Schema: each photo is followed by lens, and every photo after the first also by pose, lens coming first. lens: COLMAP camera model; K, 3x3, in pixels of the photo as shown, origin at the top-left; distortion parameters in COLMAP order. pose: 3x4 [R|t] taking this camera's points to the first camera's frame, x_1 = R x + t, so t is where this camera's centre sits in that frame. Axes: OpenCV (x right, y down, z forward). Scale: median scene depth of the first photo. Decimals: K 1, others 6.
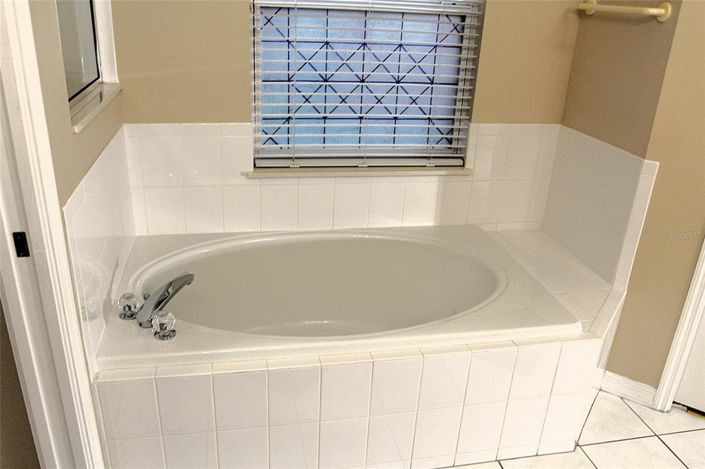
lens RADIAL K [[572.7, 0, 352.3], [0, 572.7, 245.7], [0, 0, 1]] dist [-0.094075, 0.056103]
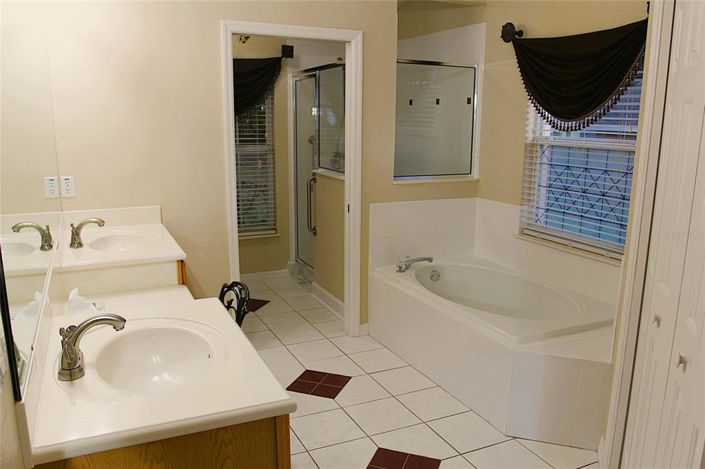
lens RADIAL K [[572.7, 0, 352.3], [0, 572.7, 245.7], [0, 0, 1]] dist [-0.094075, 0.056103]
pose [[0.242726, 0.169427, -0.955185, 1.330586], [-0.398793, 0.915013, 0.060963, -0.001431], [0.884335, 0.366124, 0.289663, 0.058763]]
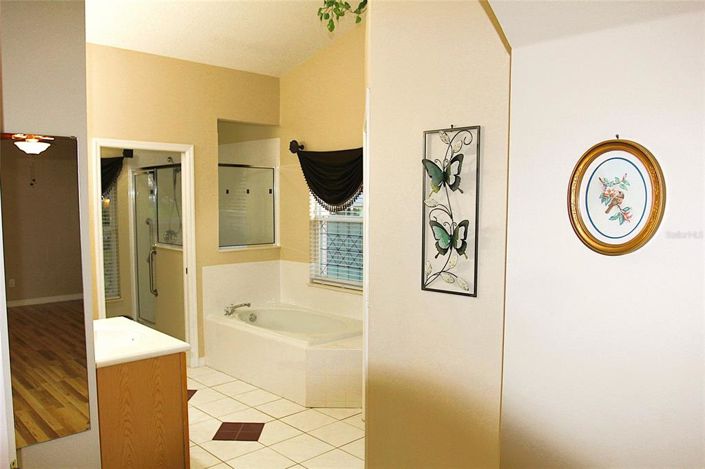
lens RADIAL K [[572.7, 0, 352.3], [0, 572.7, 245.7], [0, 0, 1]] dist [-0.094075, 0.056103]
pose [[0.541574, 0.025810, -0.840256, 1.974832], [-0.326480, 0.927529, -0.181937, 0.110507], [0.774666, 0.372859, 0.510752, -0.191285]]
